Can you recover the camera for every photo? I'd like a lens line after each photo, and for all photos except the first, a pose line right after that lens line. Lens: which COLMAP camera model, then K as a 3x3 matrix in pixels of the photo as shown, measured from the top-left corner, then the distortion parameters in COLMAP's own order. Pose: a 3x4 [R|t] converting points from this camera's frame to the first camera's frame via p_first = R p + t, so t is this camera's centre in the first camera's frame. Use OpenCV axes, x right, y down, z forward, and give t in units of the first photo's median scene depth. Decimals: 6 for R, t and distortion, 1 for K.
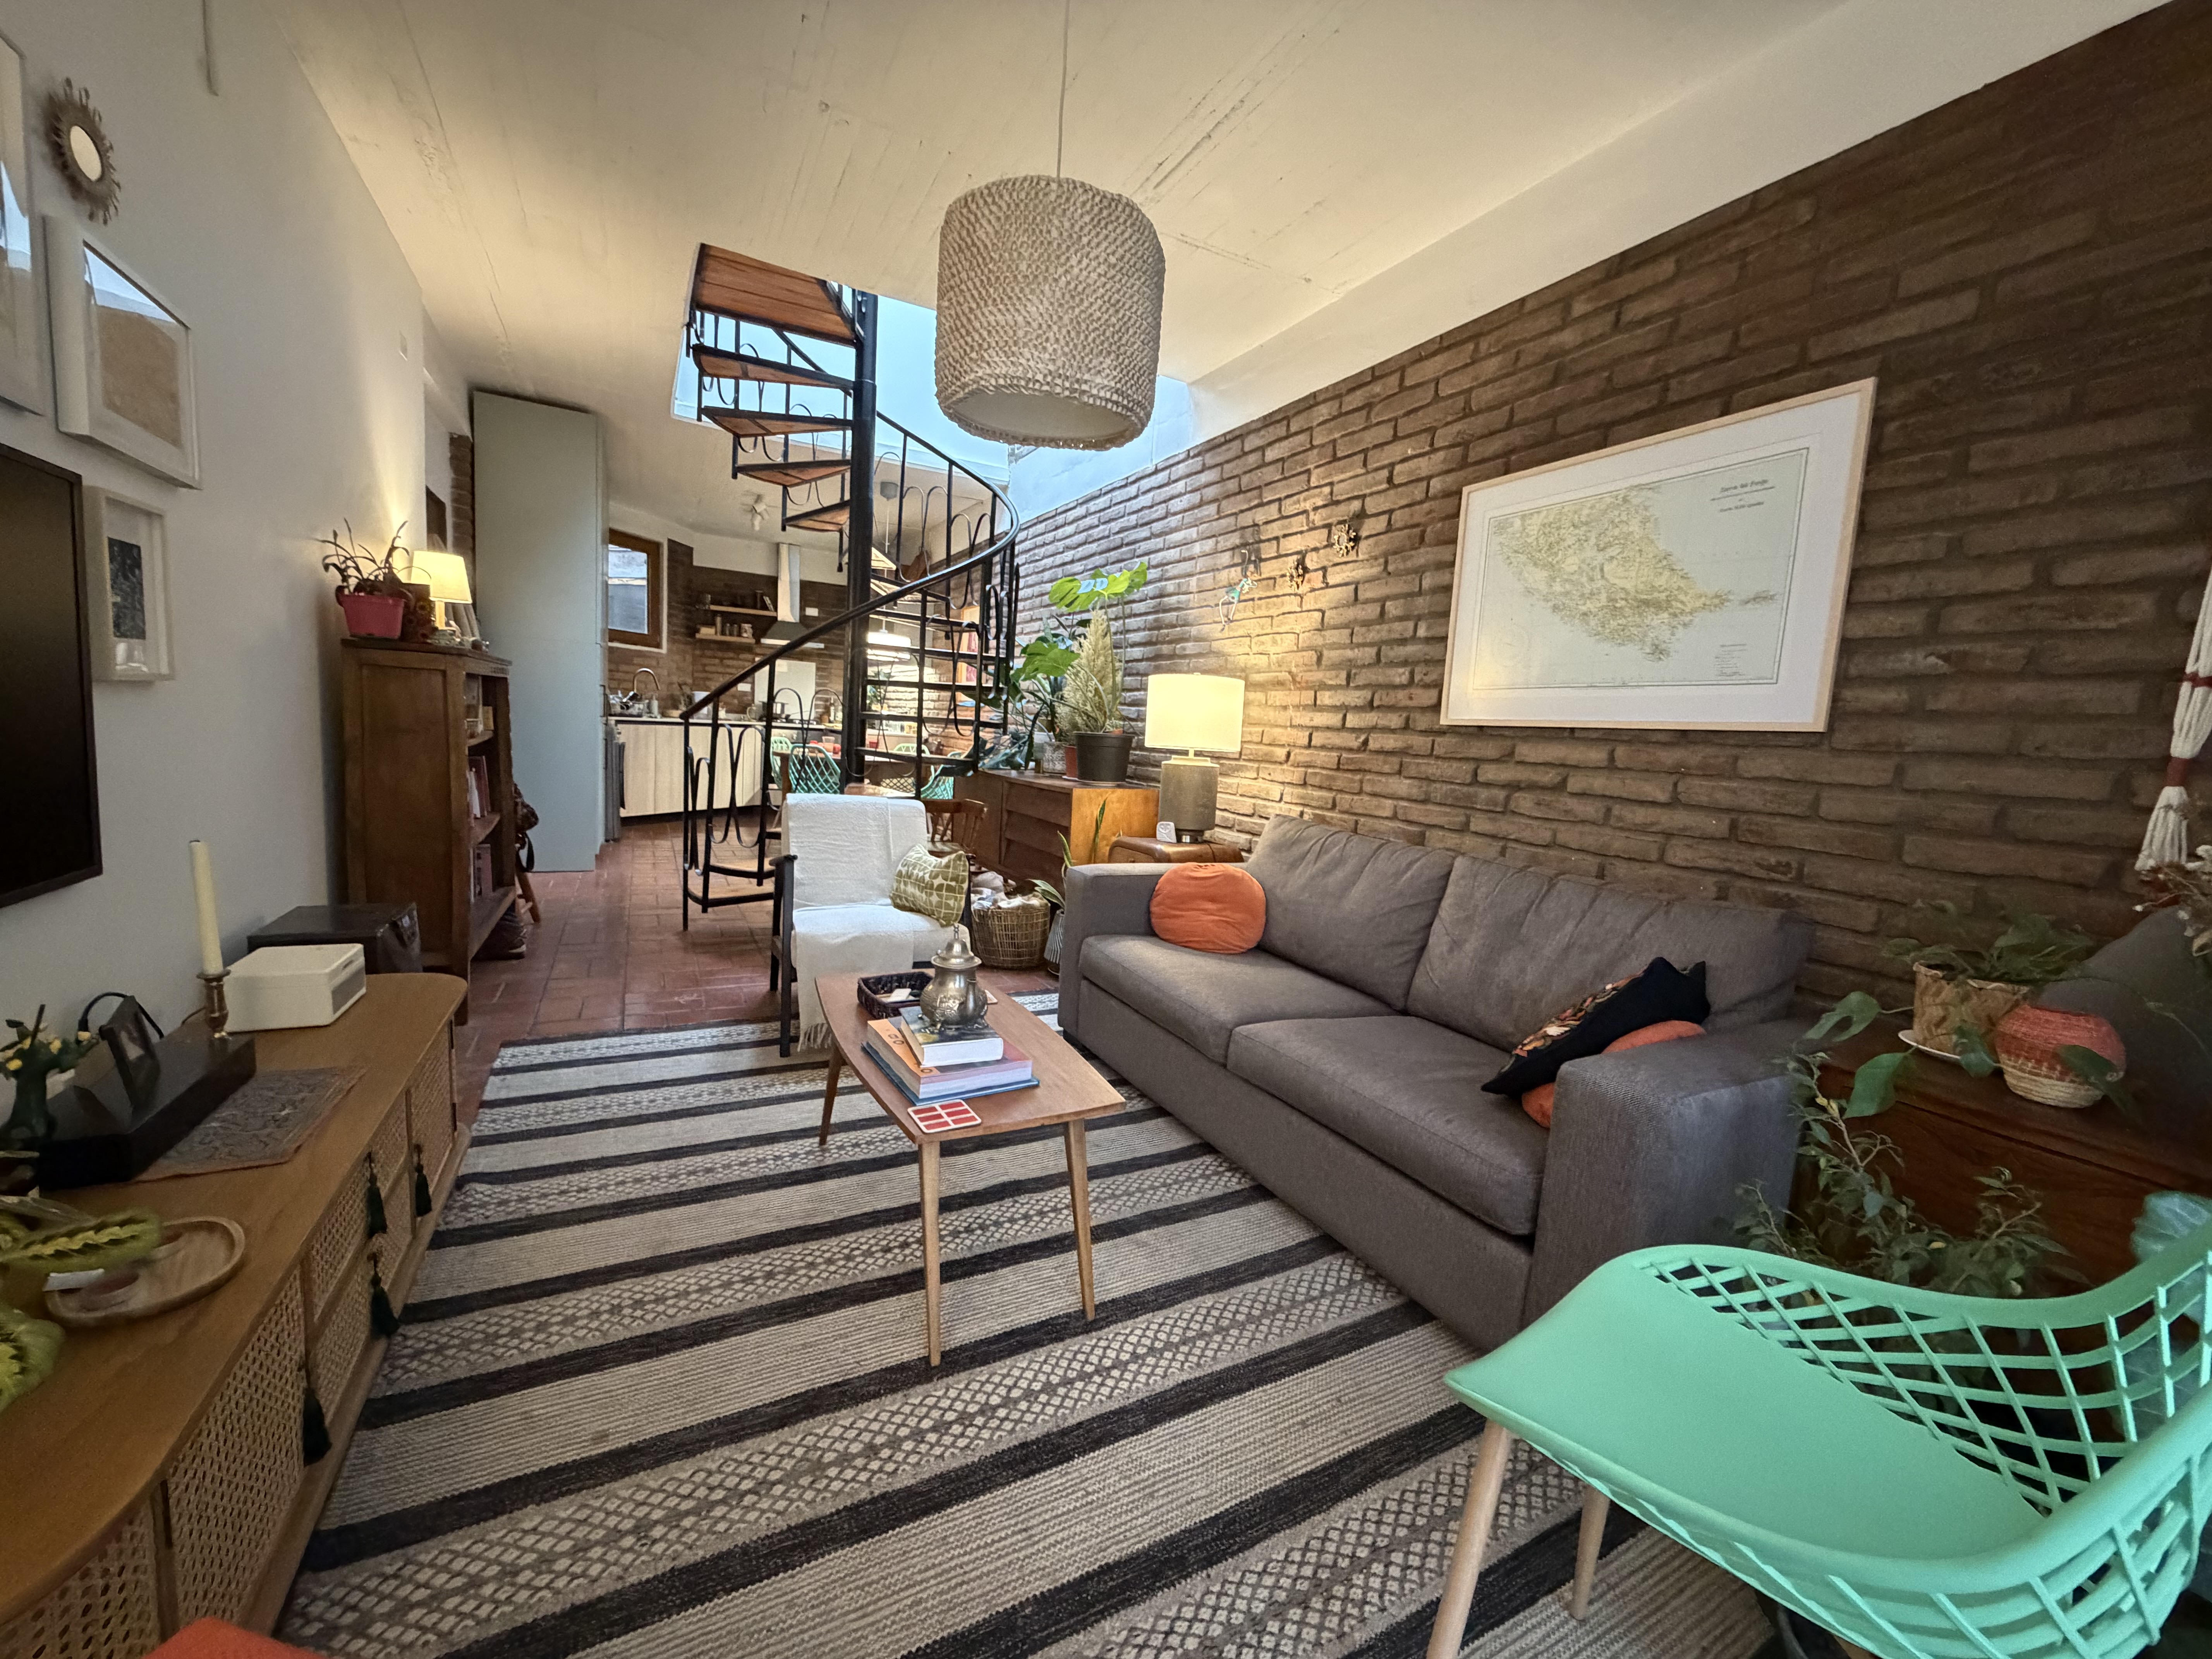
lens RADIAL K [[884.7, 0, 1101.0], [0, 884.7, 828.7], [0, 0, 1]] dist [-0.001578, 0.000098]
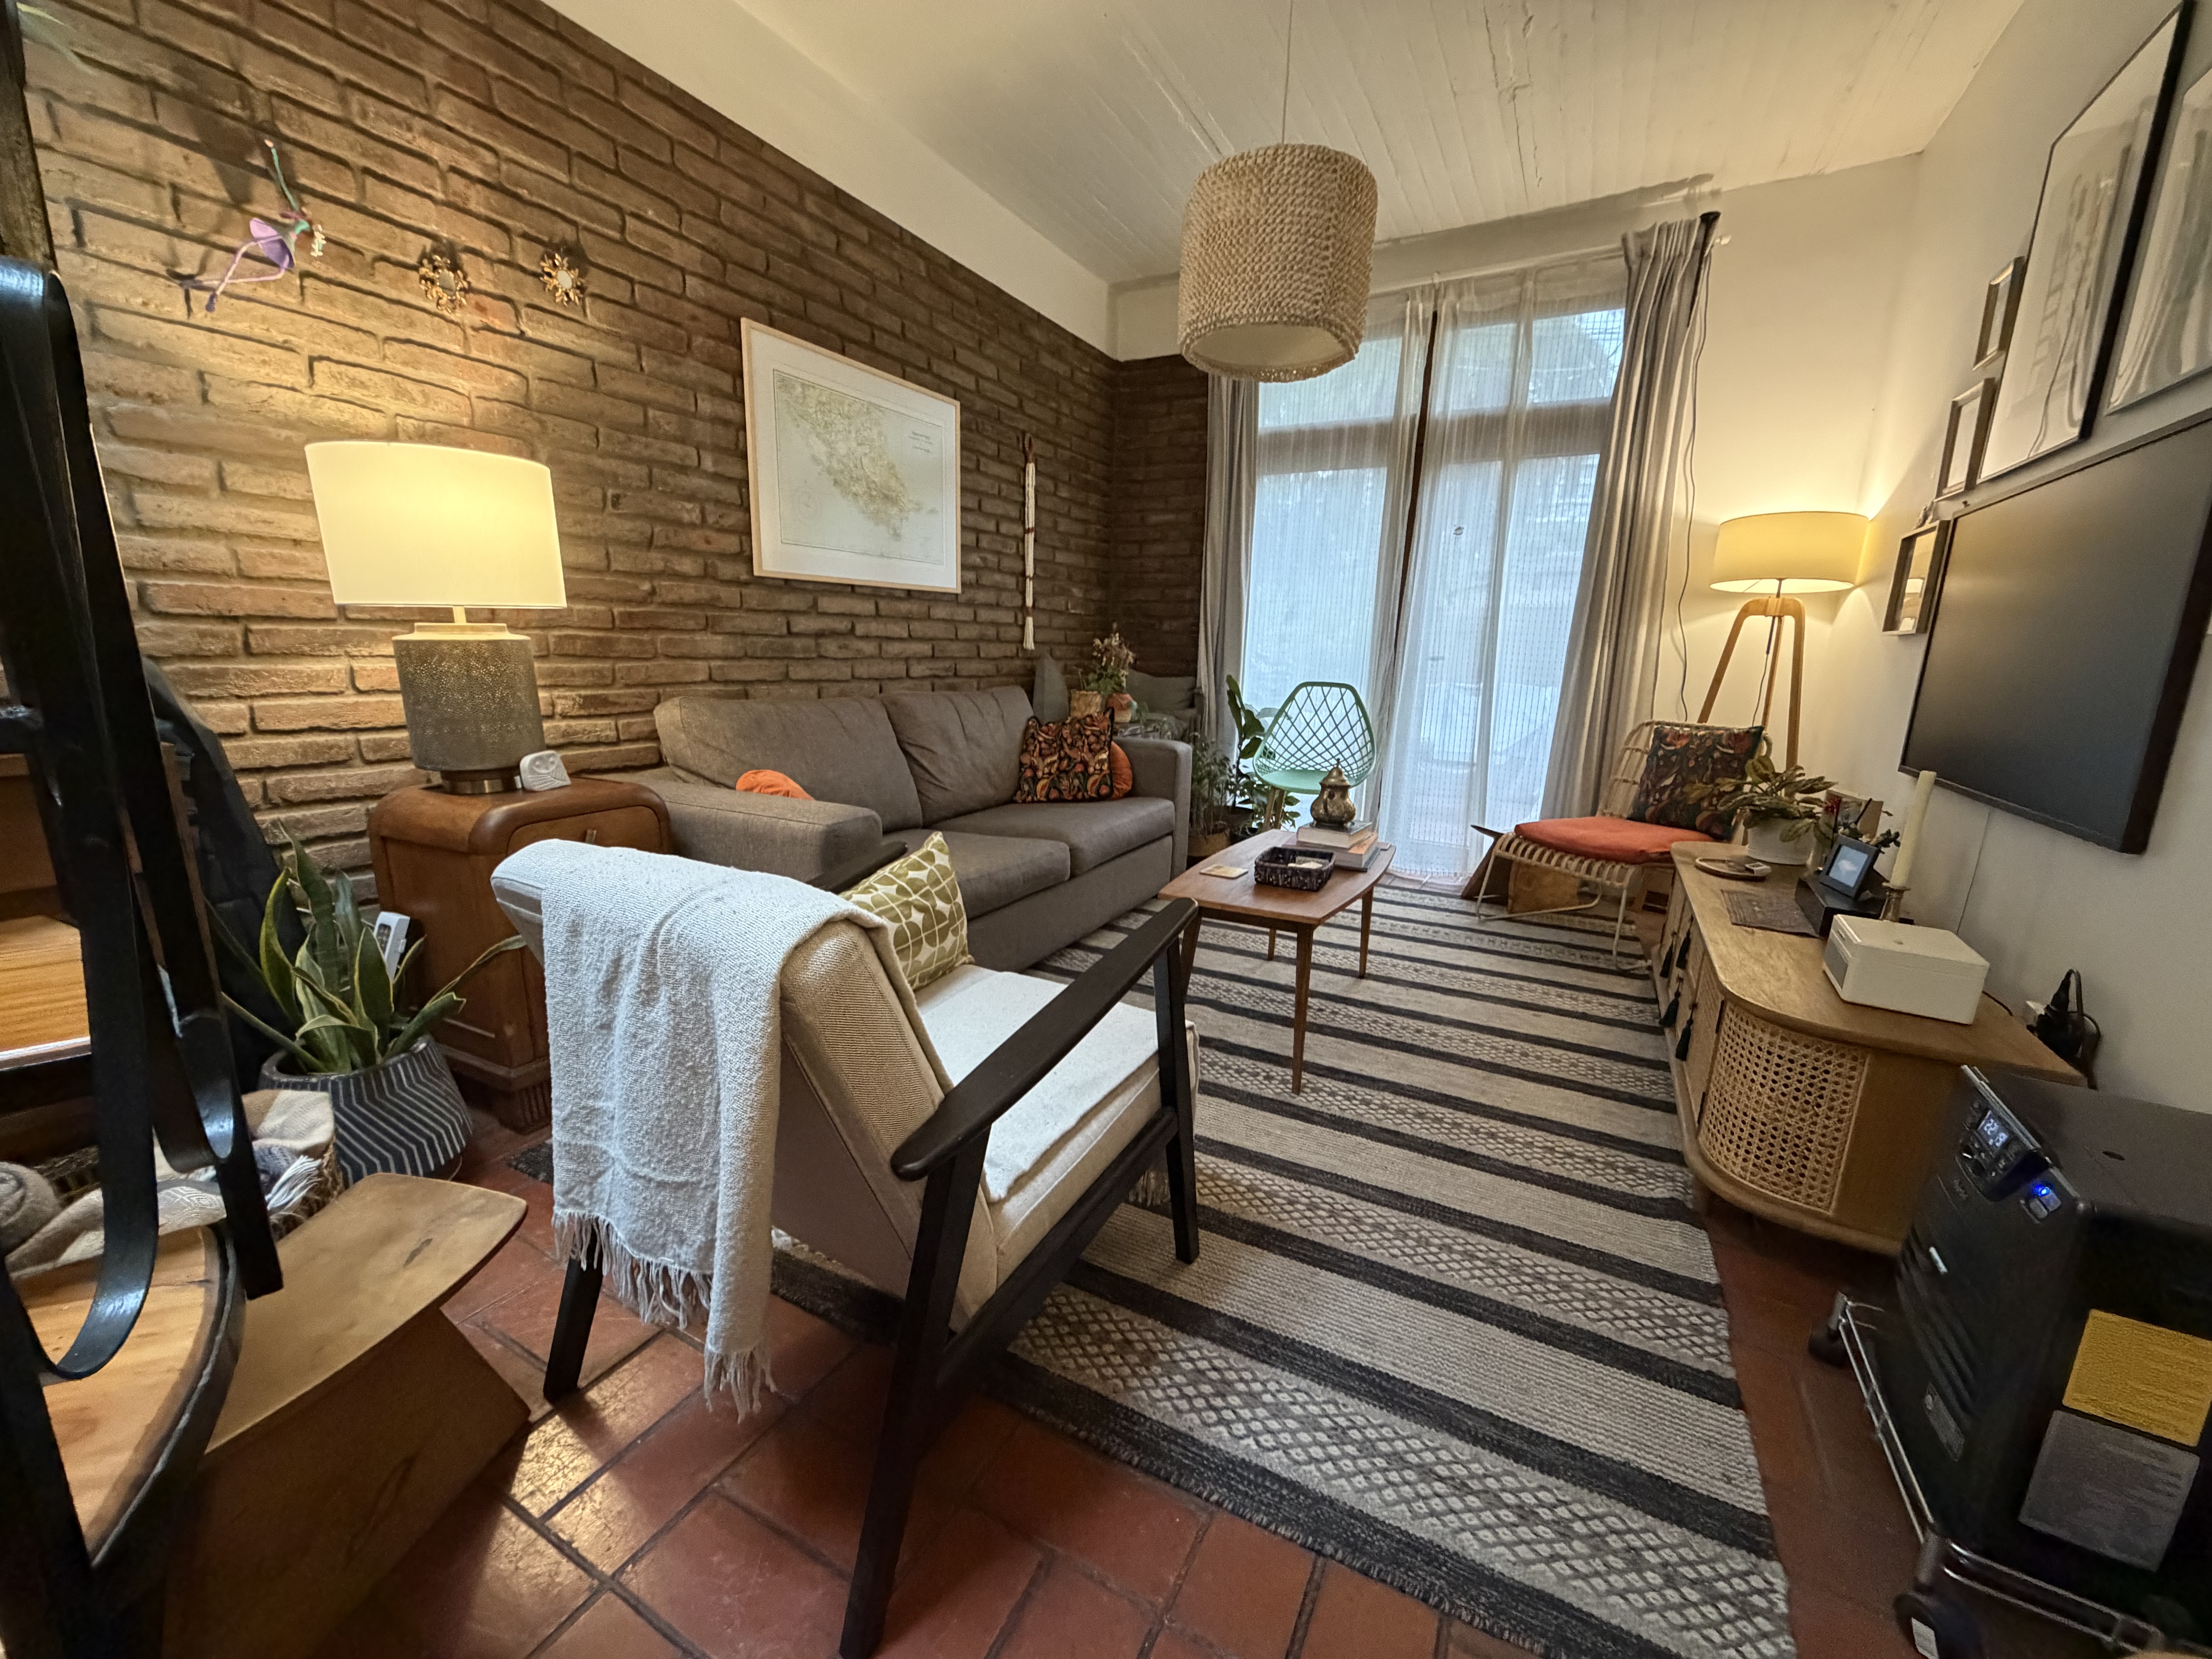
lens RADIAL K [[884.7, 0, 1106.7], [0, 884.7, 831.0], [0, 0, 1]] dist [-0.001578, 0.000098]
pose [[-0.558324, -0.250988, 0.790746, -0.656857], [0.025652, 0.947460, 0.318843, -0.148016], [-0.829226, 0.198302, -0.522552, 1.211185]]
